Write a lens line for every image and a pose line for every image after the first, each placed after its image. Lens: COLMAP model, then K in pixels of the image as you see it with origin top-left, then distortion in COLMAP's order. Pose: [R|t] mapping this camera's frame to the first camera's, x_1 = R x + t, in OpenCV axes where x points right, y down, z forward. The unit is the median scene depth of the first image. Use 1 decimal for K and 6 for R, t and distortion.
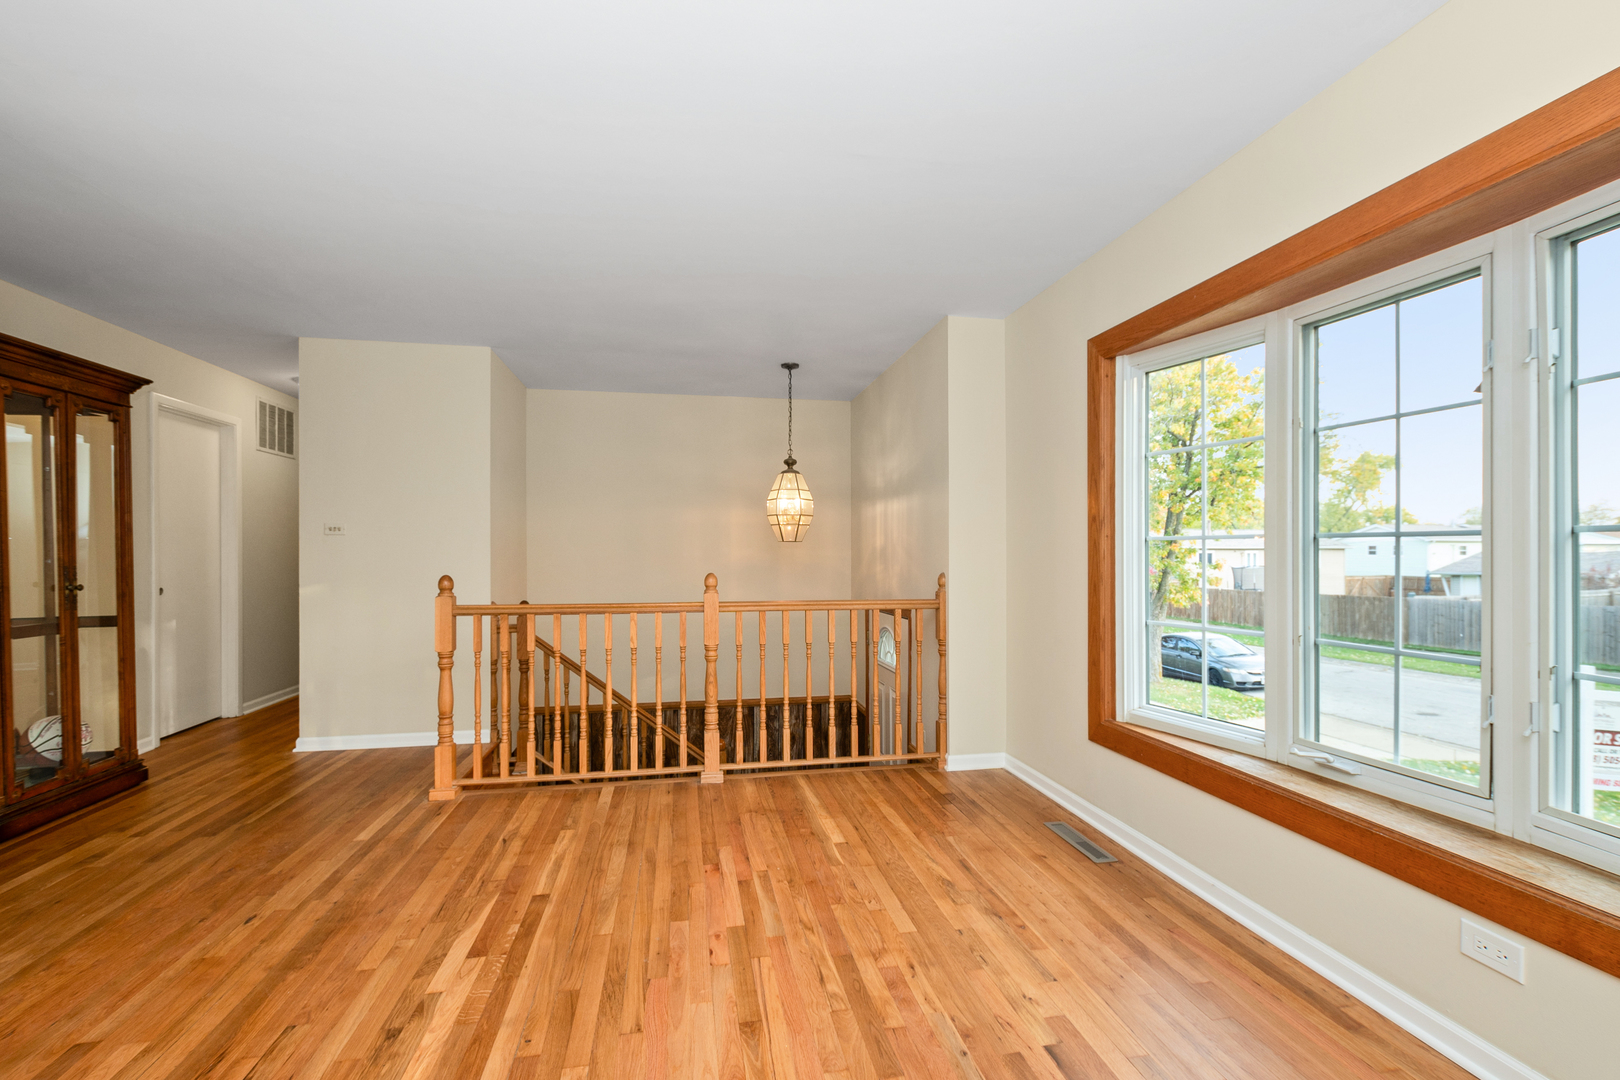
lens RADIAL K [[706.5, 0, 815.5], [0, 706.5, 551.0], [0, 0, 1]] dist [0.003884, 0.000171]
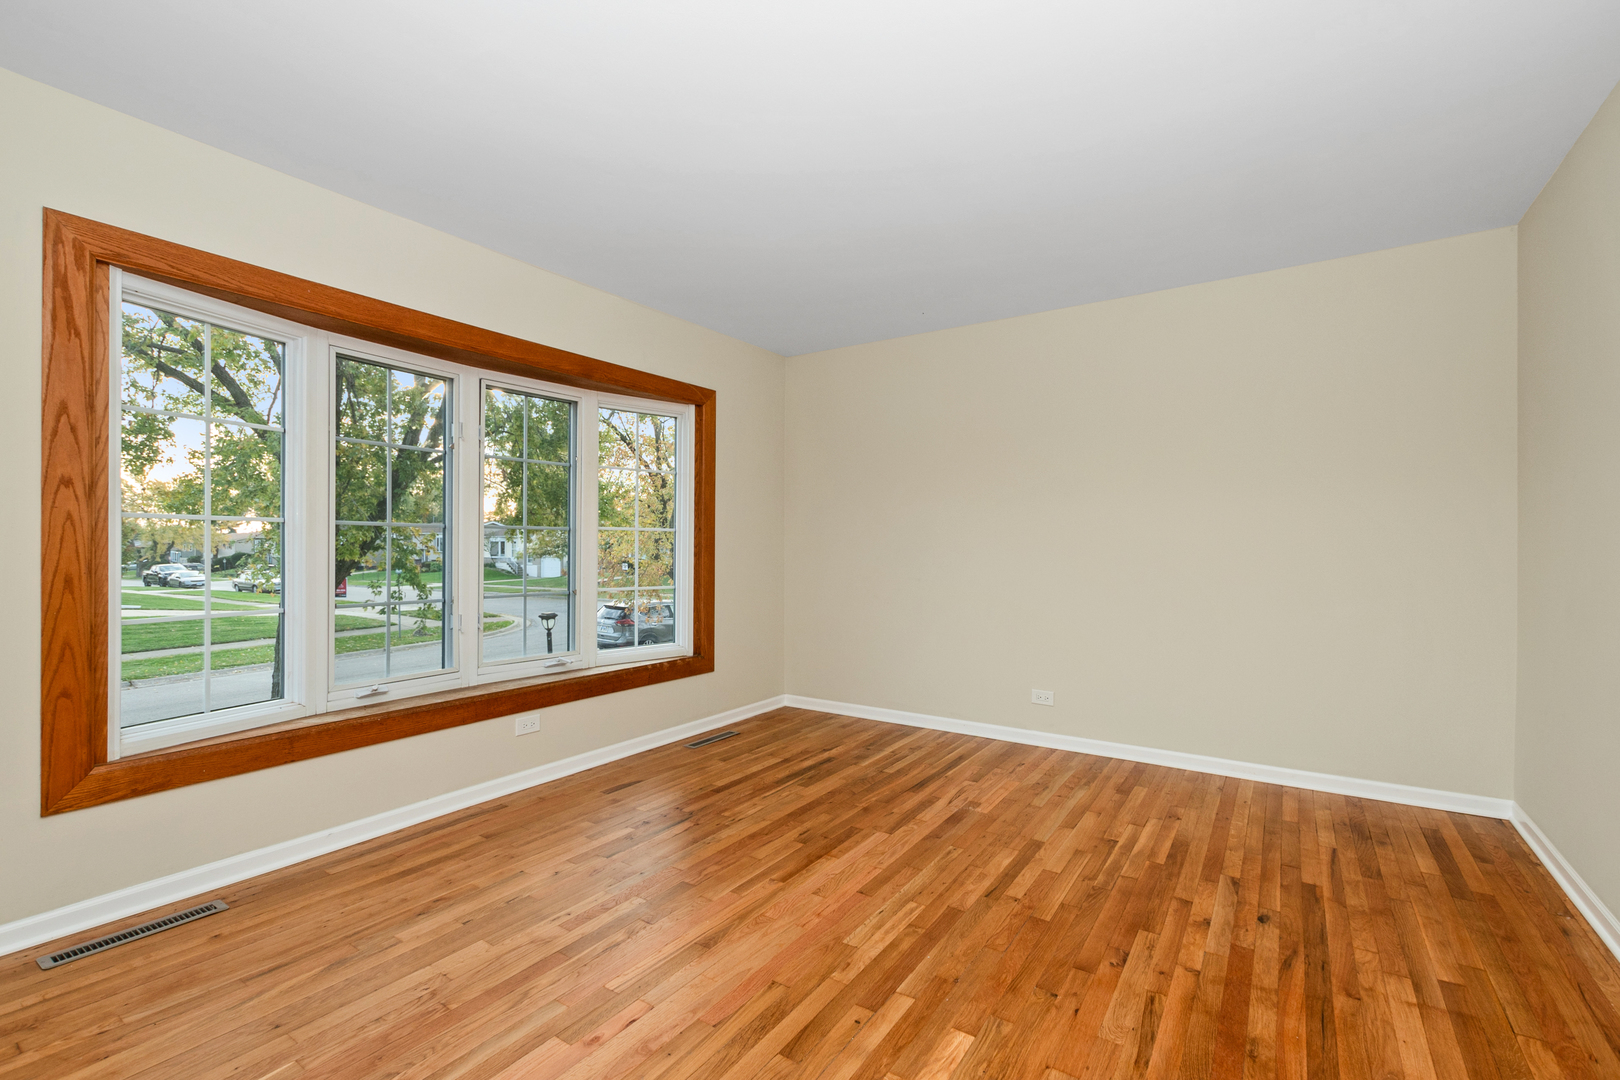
lens RADIAL K [[706.5, 0, 813.7], [0, 706.5, 541.6], [0, 0, 1]] dist [0.003884, 0.000171]
pose [[-0.702027, 0.001594, 0.712148, -0.845079], [-0.002823, 0.999983, -0.005021, 0.017618], [-0.712145, -0.005535, -0.702011, 1.376786]]
